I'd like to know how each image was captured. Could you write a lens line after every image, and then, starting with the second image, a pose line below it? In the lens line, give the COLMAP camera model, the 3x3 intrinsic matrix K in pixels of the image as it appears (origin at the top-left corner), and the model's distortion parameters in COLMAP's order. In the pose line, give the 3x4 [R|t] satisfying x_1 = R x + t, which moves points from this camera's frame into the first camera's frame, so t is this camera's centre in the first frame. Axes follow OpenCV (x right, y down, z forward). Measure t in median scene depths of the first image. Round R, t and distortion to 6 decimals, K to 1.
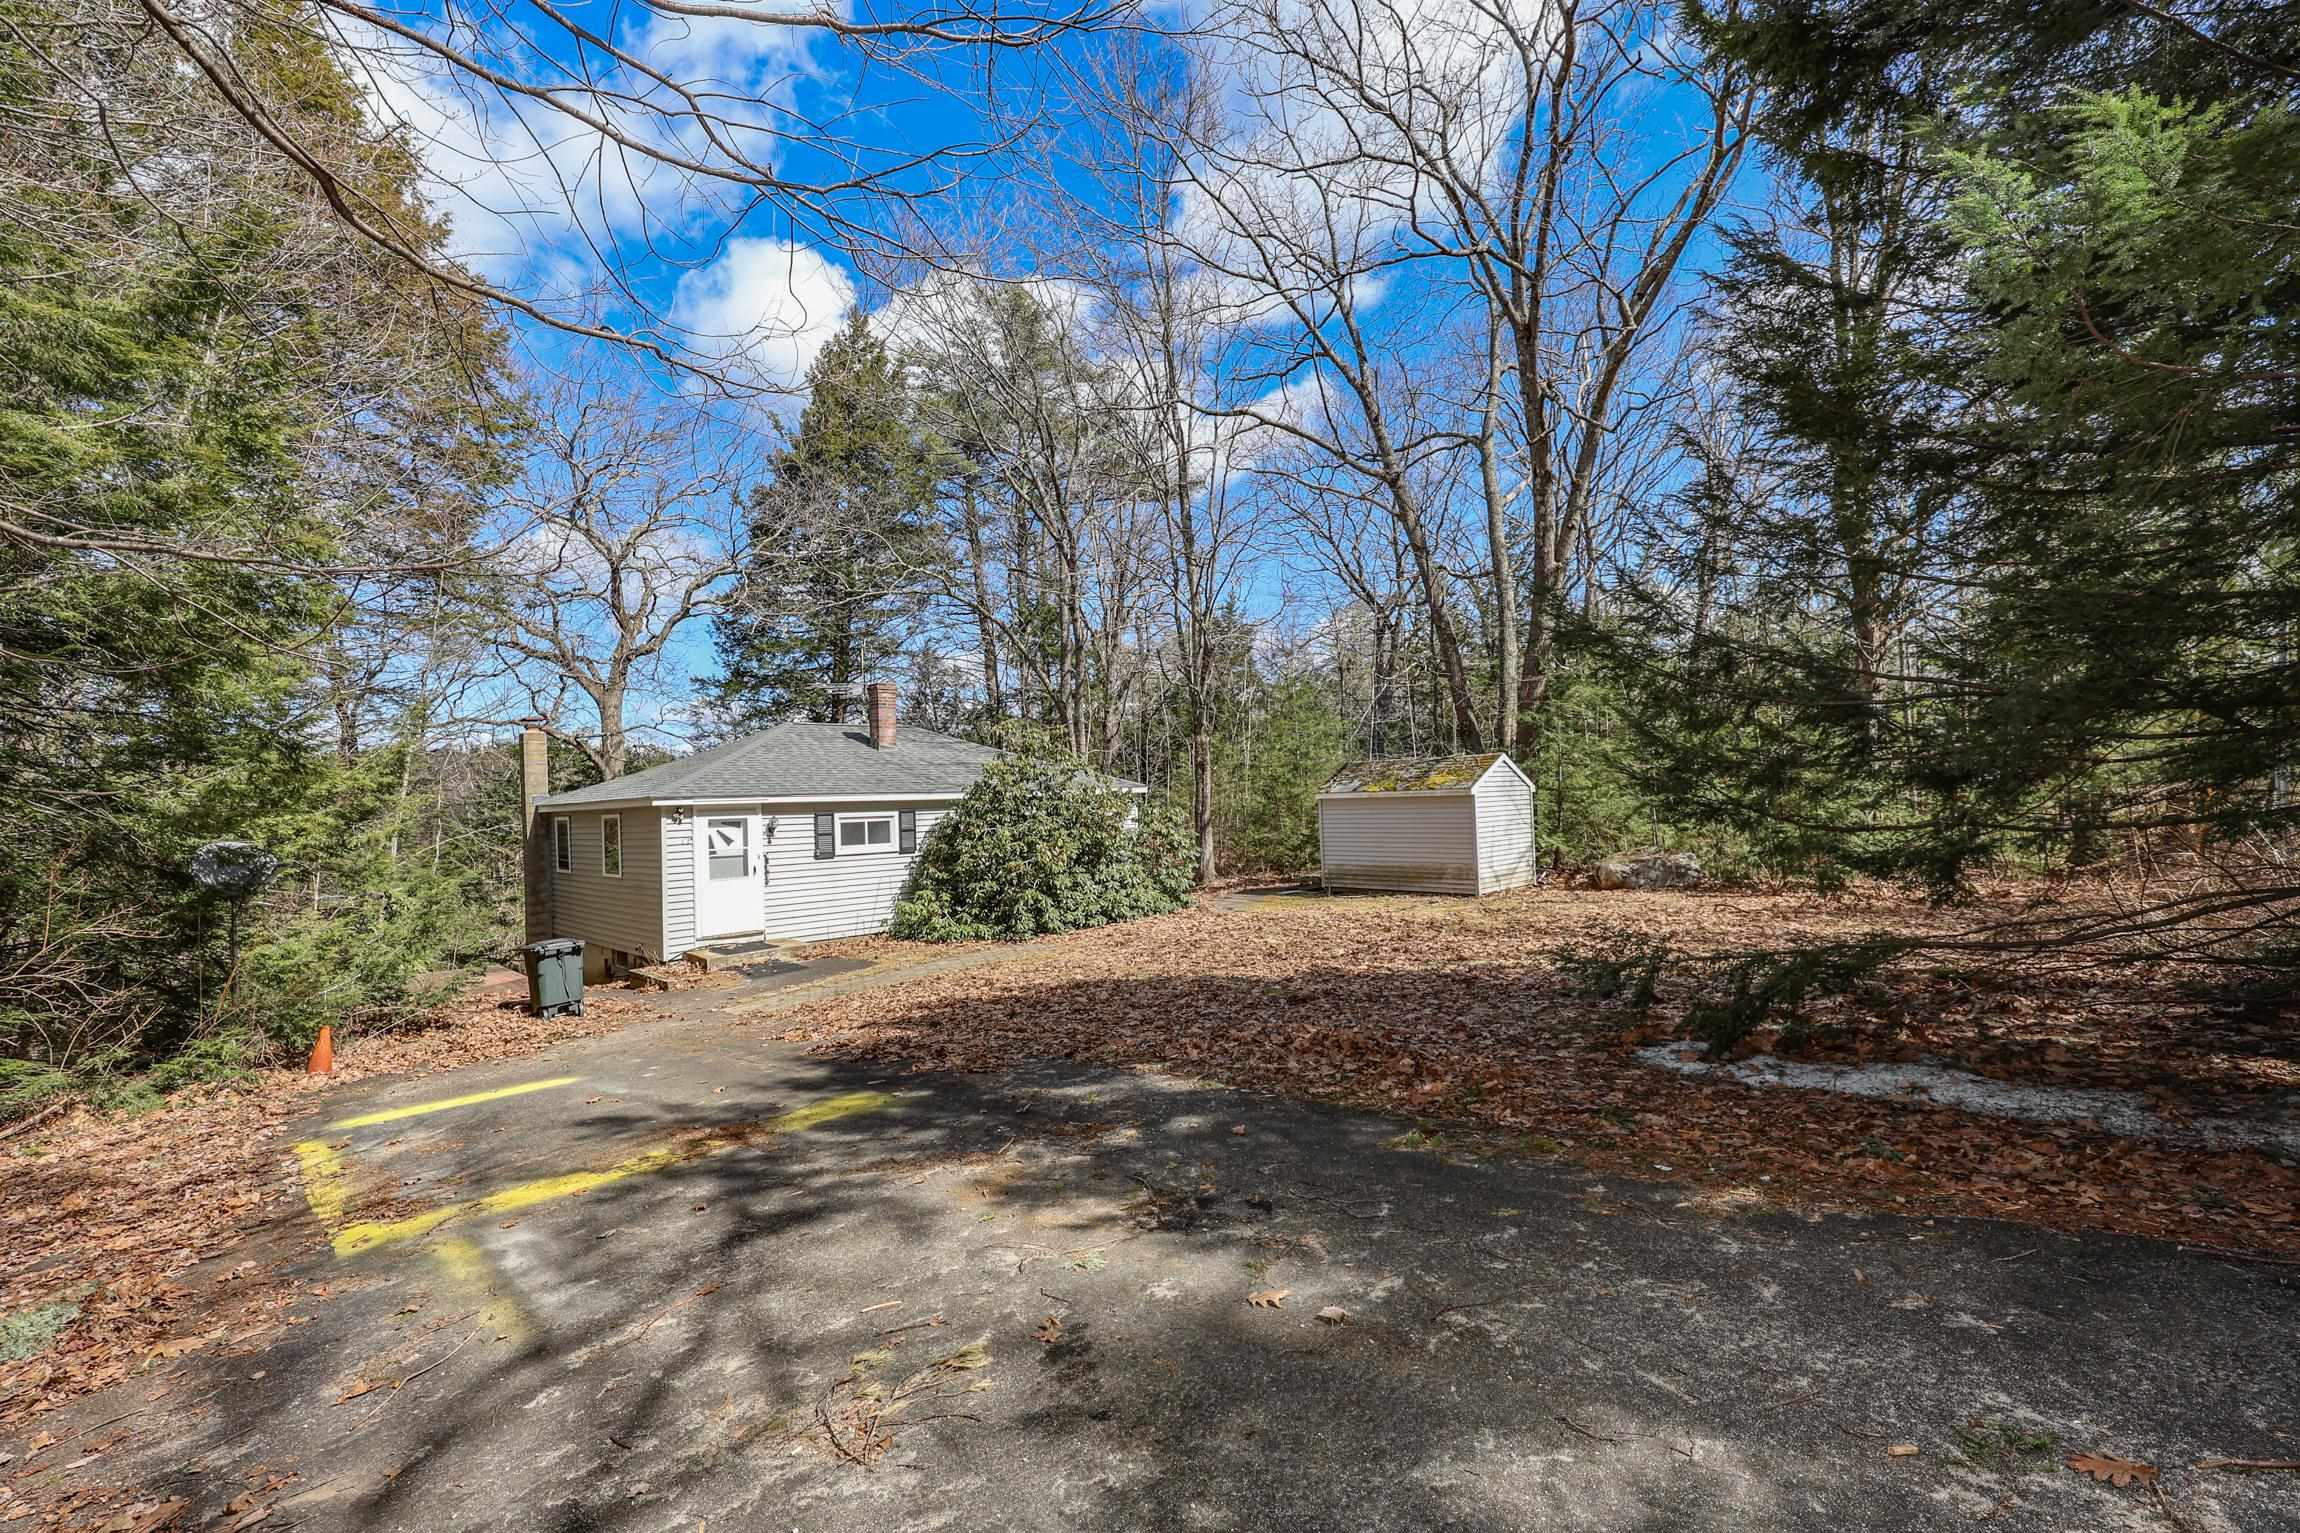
lens RADIAL K [[941.3, 0, 1159.0], [0, 941.3, 766.0], [0, 0, 1]] dist [-0.000470, 0.000601]
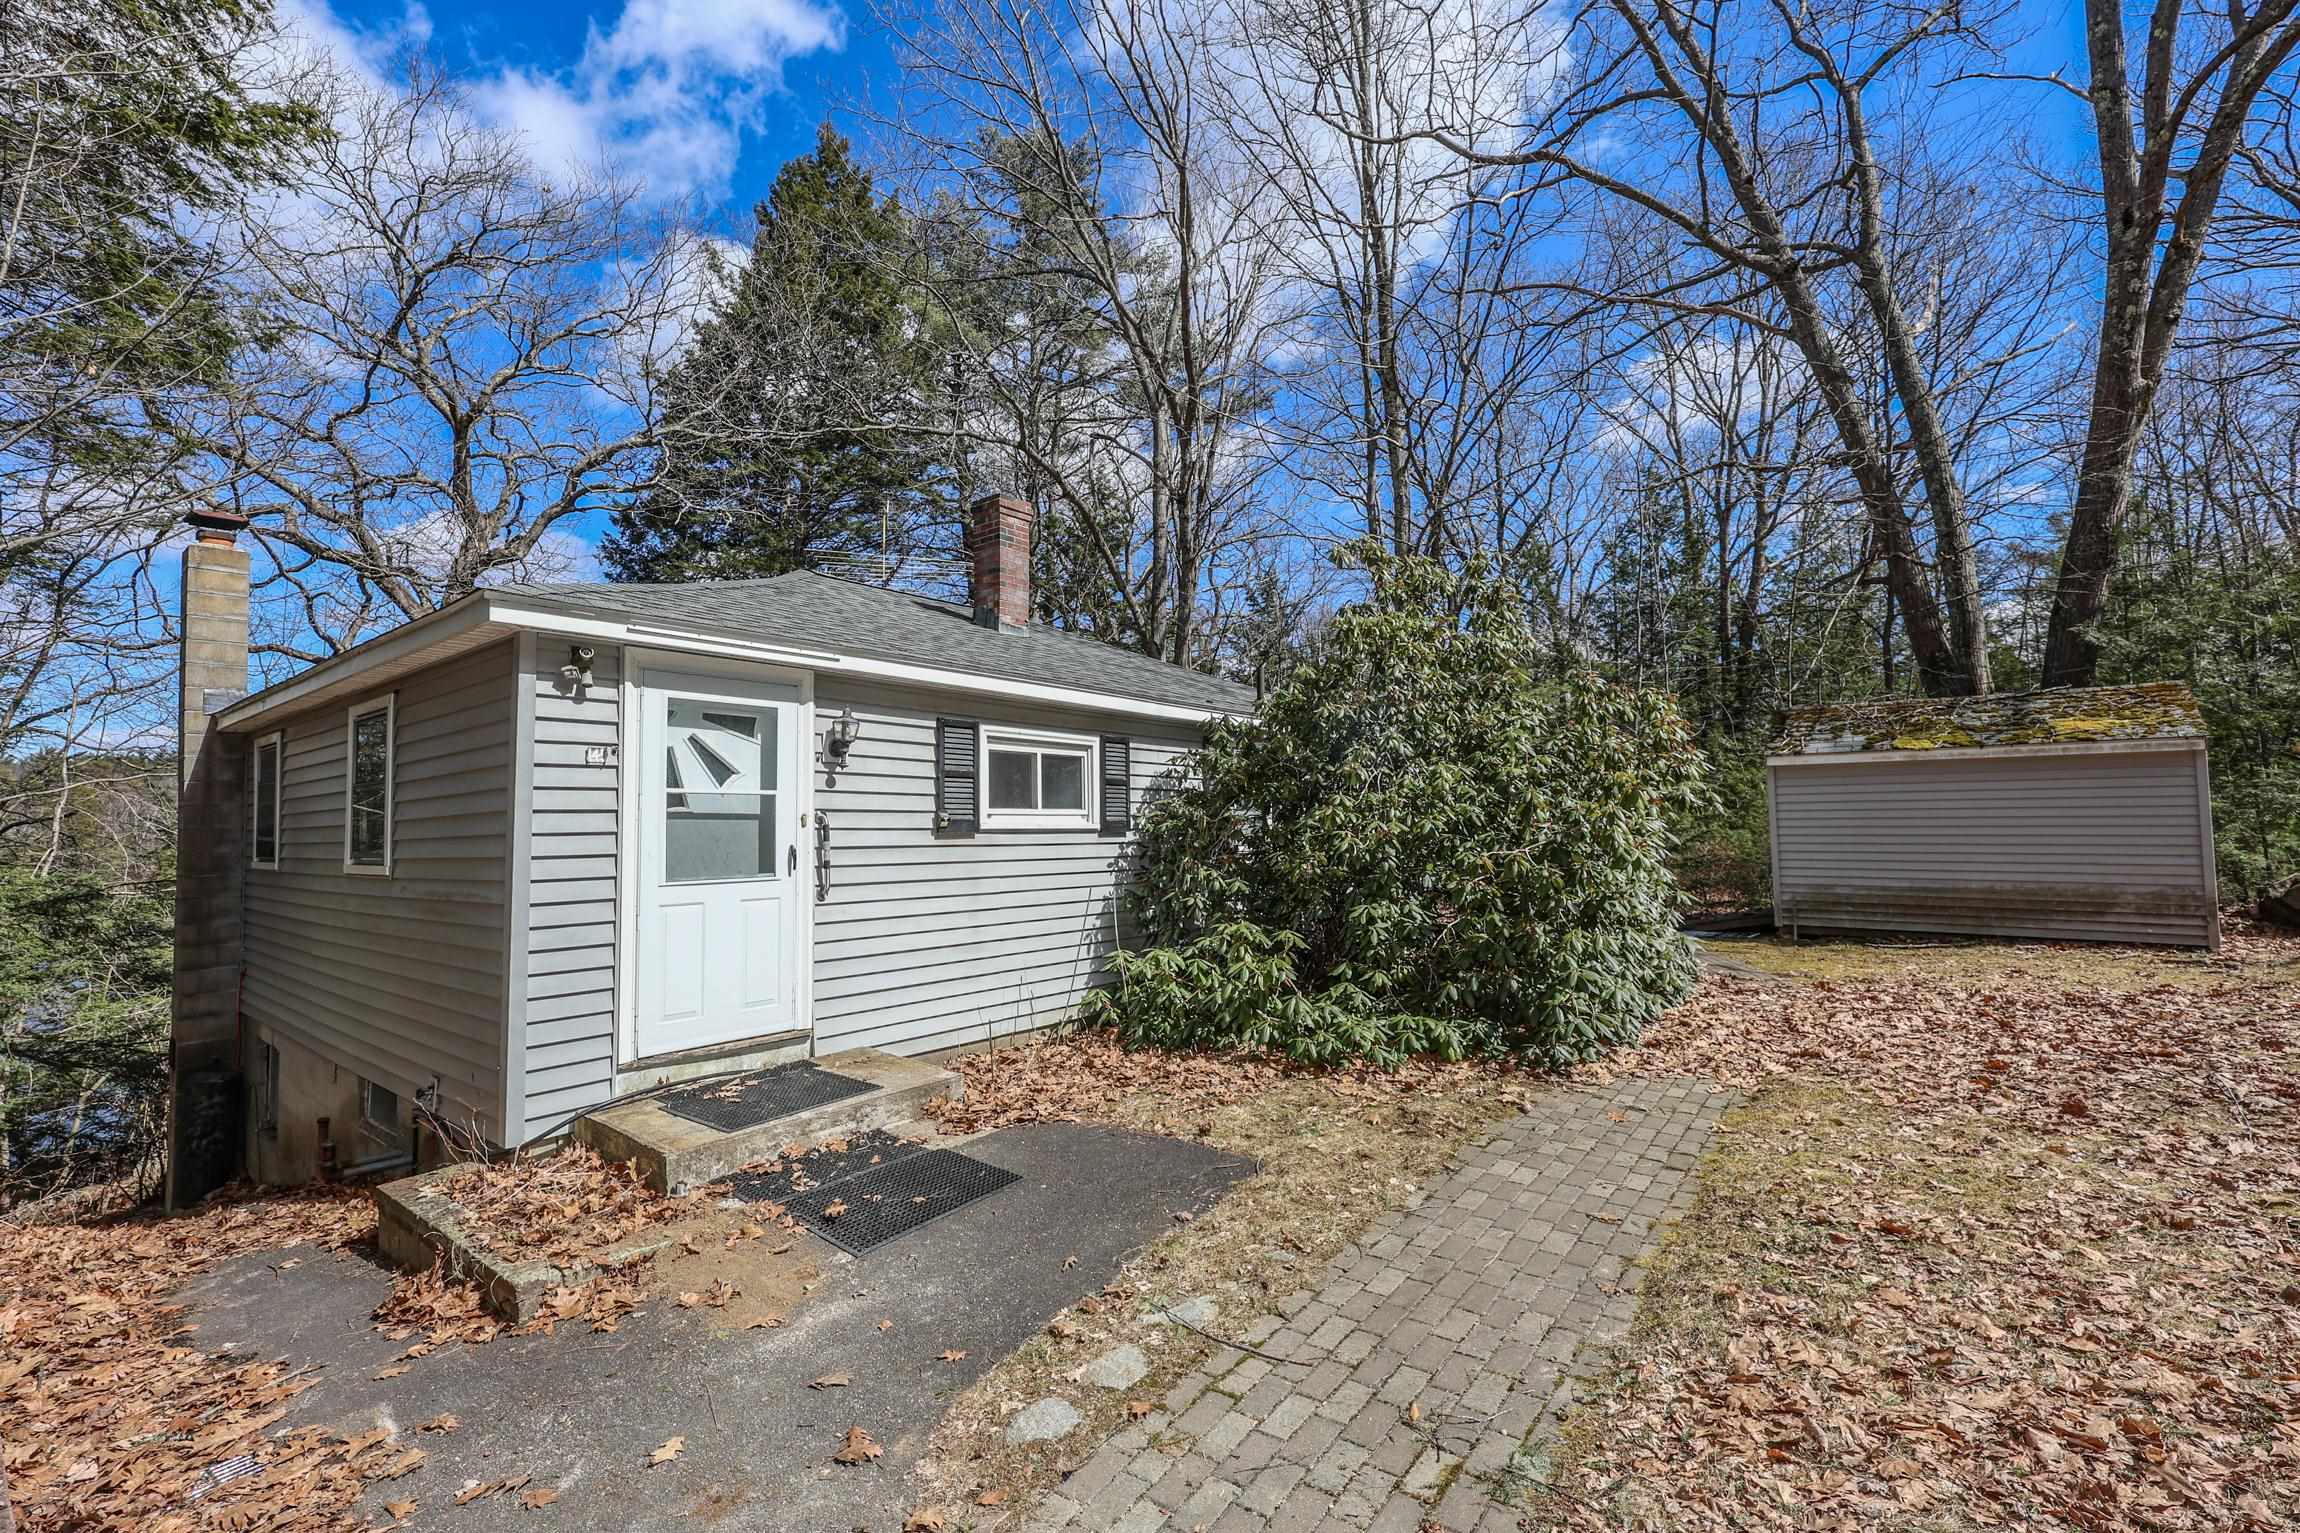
lens RADIAL K [[941.3, 0, 1140.3], [0, 941.3, 769.1], [0, 0, 1]] dist [-0.000470, 0.000601]
pose [[0.994706, 0.030703, 0.098070, -0.322109], [-0.027258, 0.998970, -0.036275, 0.083460], [-0.099083, 0.033410, 0.994518, 0.610306]]
